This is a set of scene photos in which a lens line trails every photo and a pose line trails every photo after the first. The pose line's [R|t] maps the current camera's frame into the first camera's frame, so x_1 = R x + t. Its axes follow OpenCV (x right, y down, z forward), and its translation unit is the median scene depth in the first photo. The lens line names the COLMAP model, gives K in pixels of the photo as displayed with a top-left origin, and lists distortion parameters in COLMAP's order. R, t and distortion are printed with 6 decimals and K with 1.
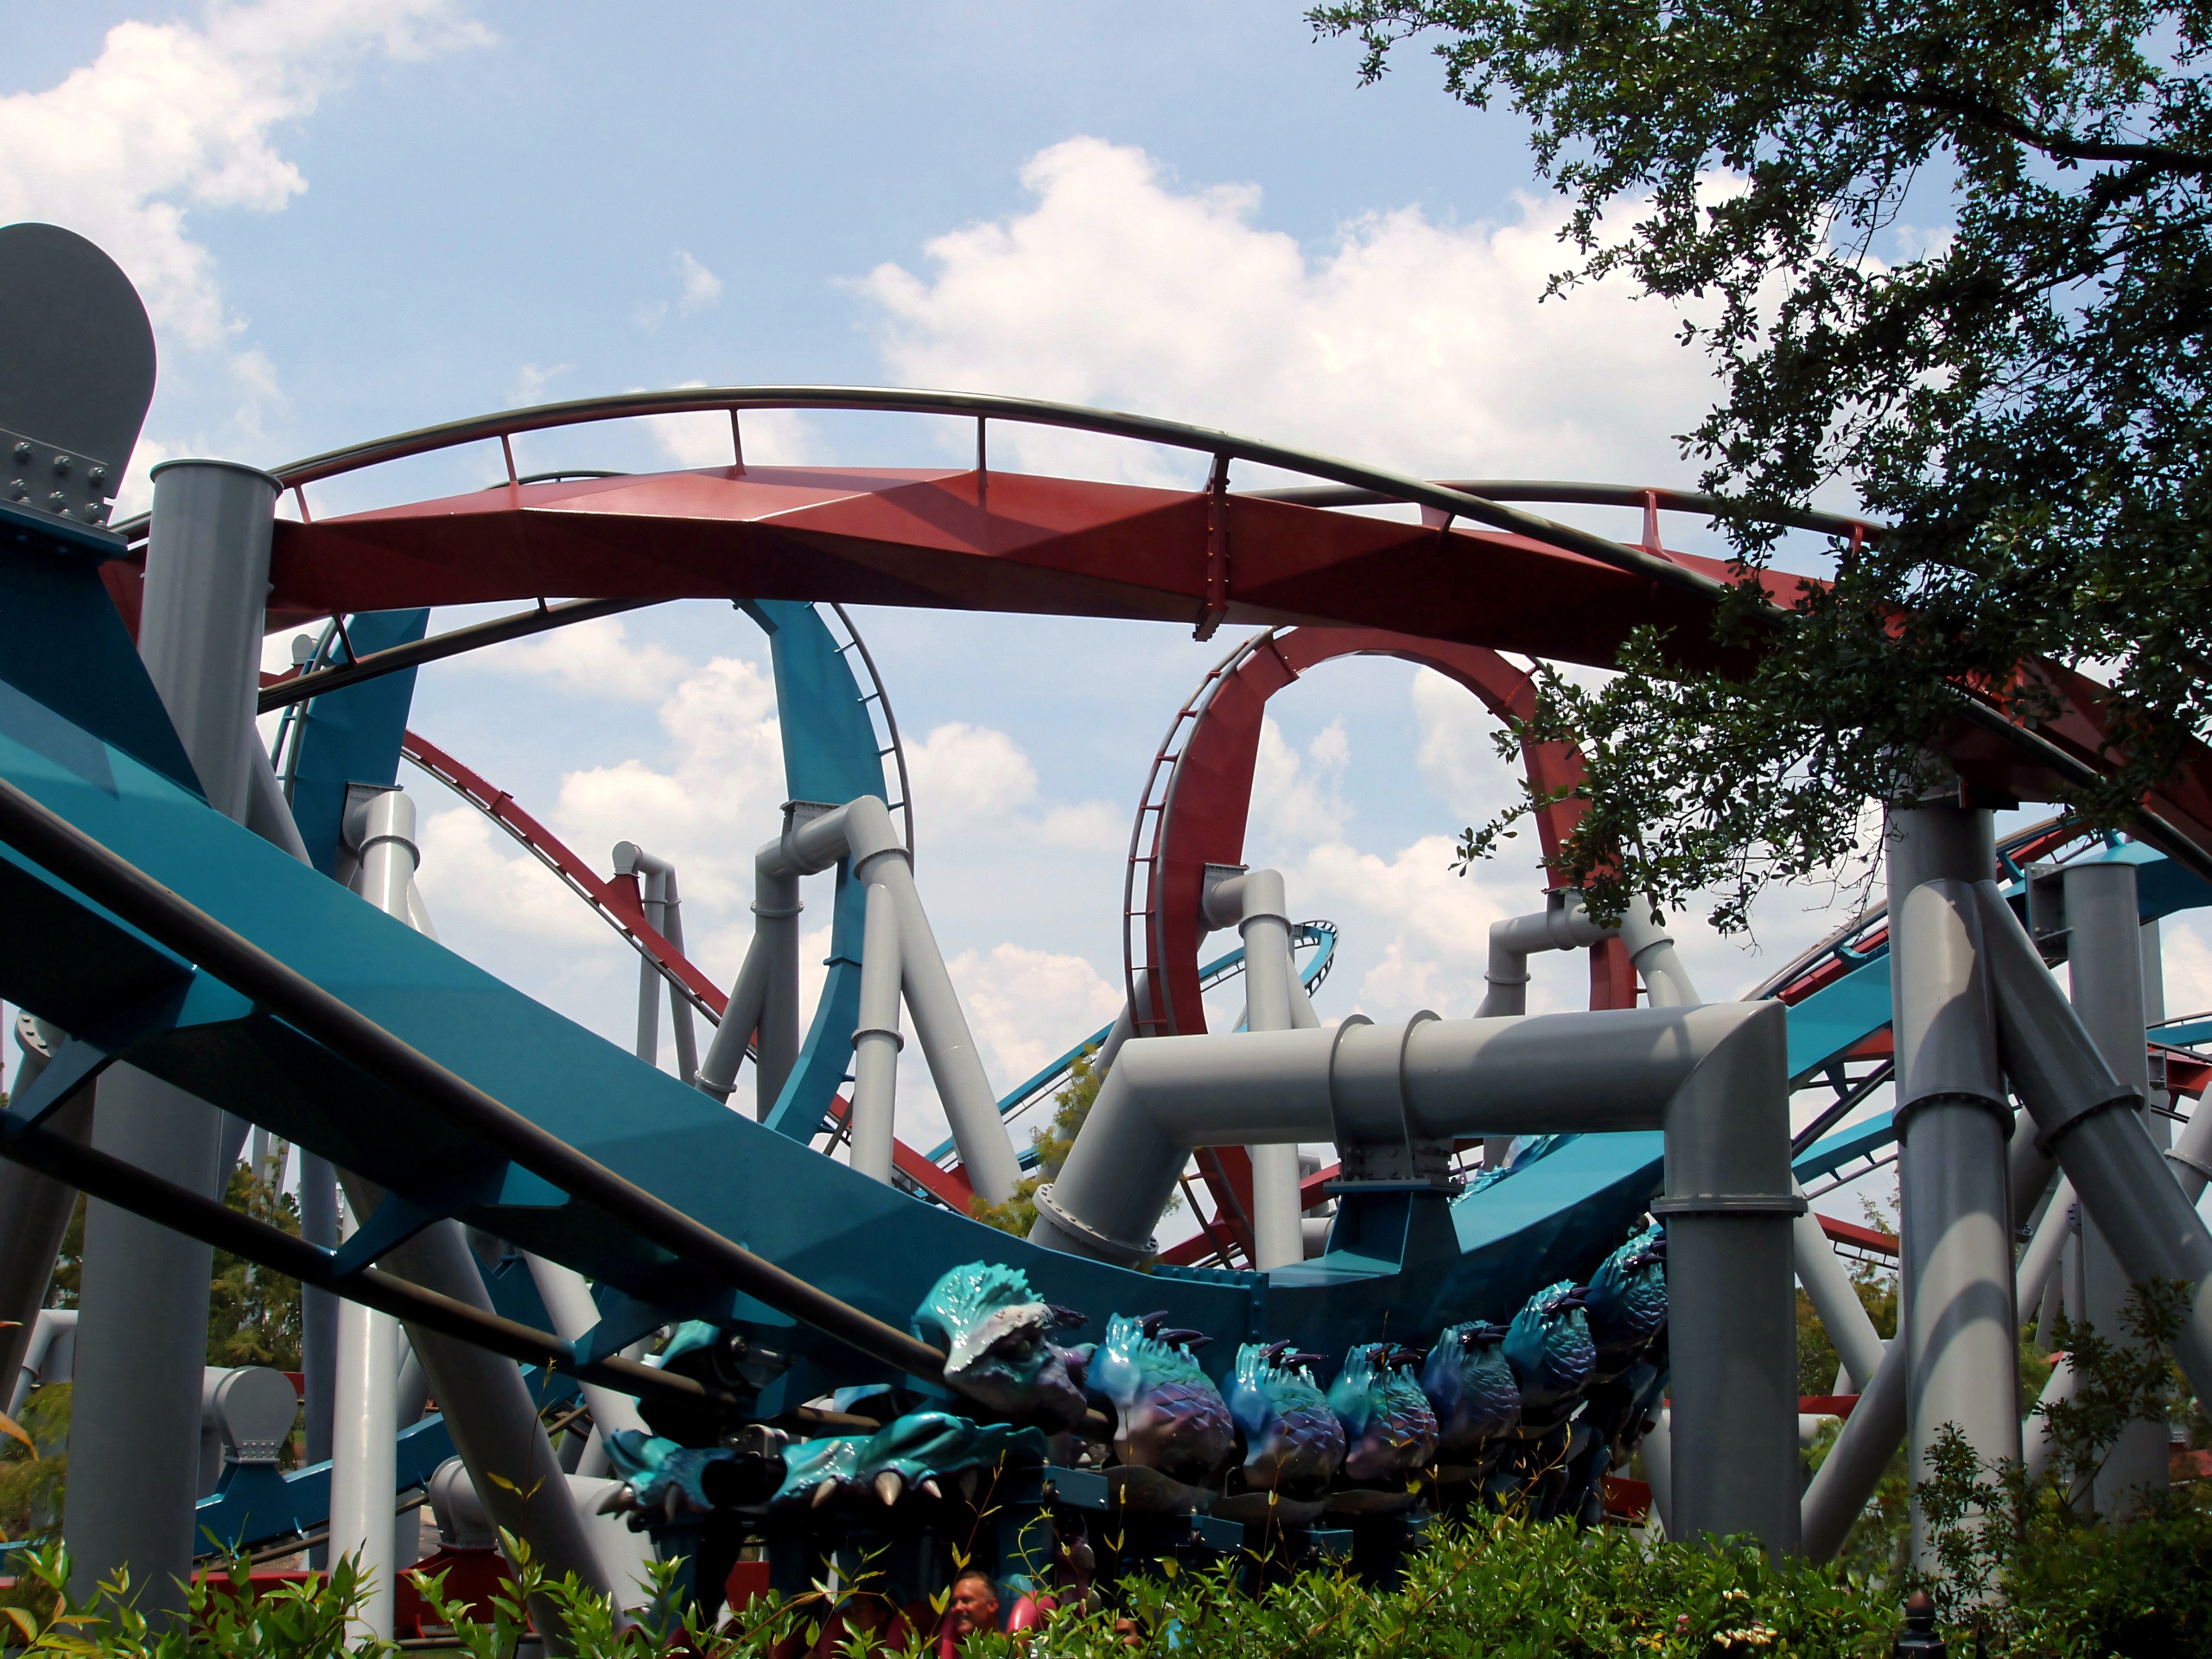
lens RADIAL K [[2703.4, 0, 1105.5], [0, 2703.4, 896.1], [0, 0, 1]] dist [-0.174270, -0.004049]
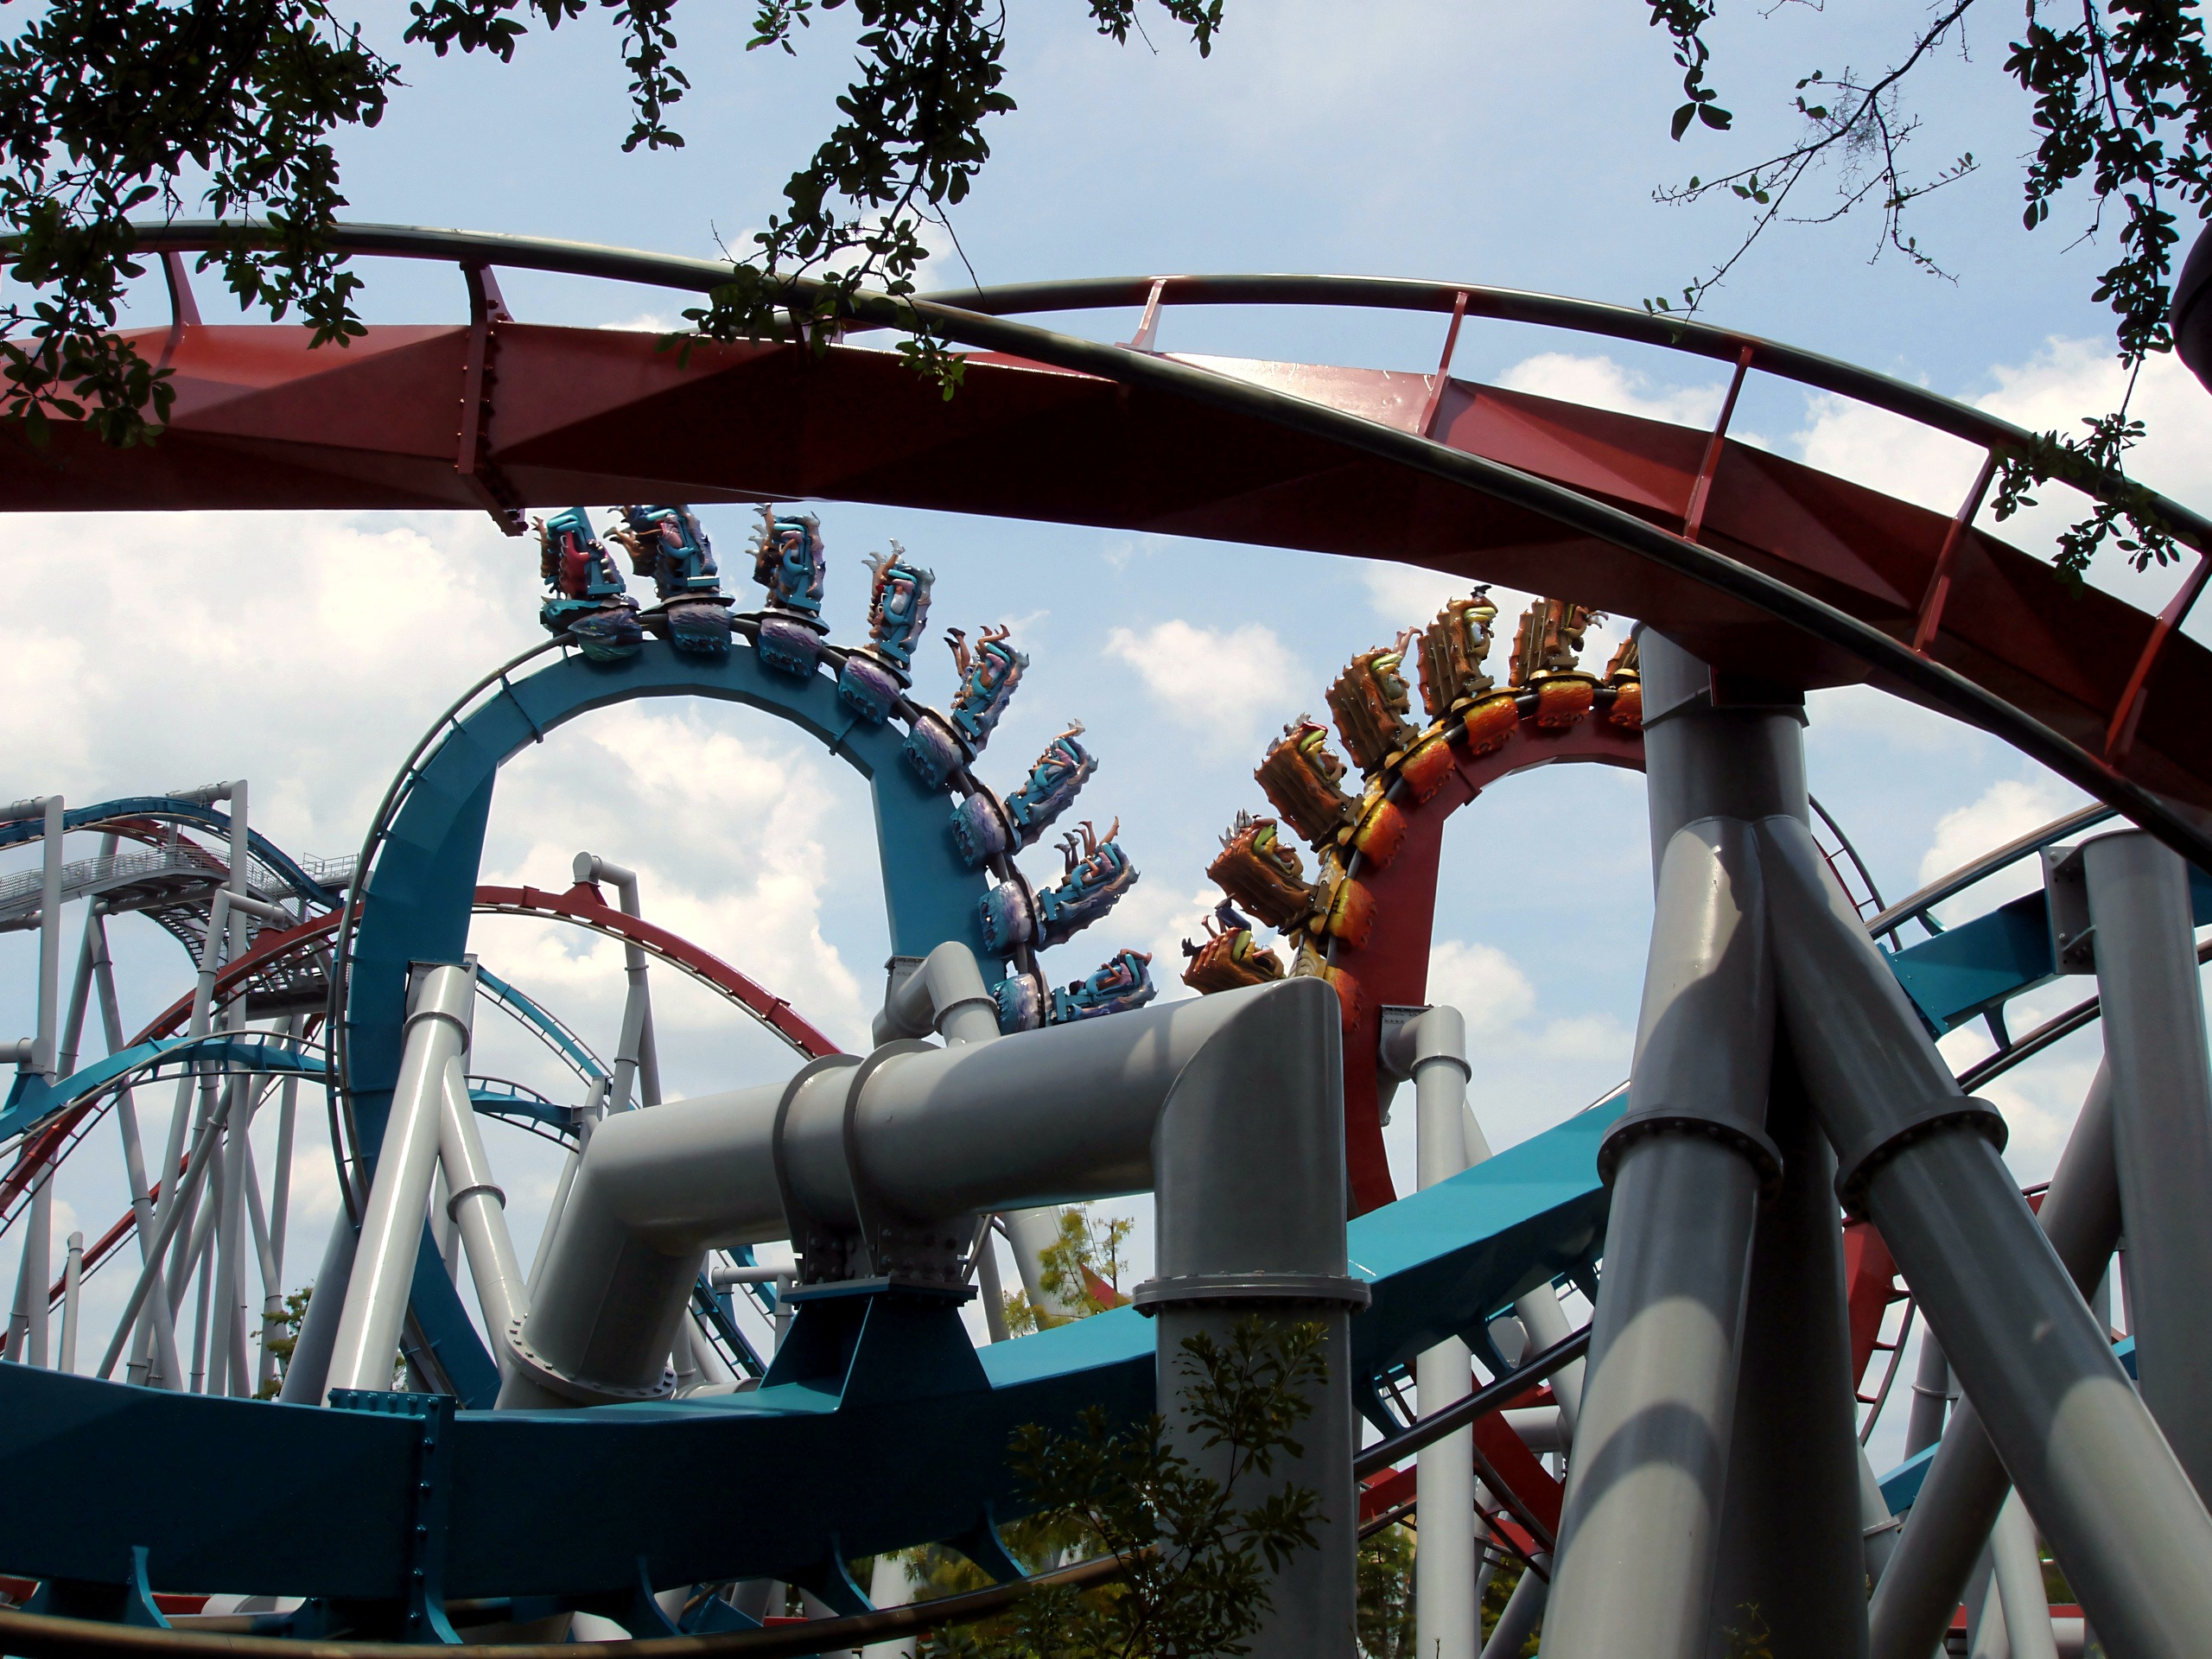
lens RADIAL K [[2703.4, 0, 1105.5], [0, 2703.4, 896.1], [0, 0, 1]] dist [-0.174270, -0.004049]
pose [[0.979806, -0.063545, -0.189584, 0.291954], [0.047105, 0.994827, -0.089999, 0.067944], [0.194323, 0.079251, 0.977731, 0.300787]]
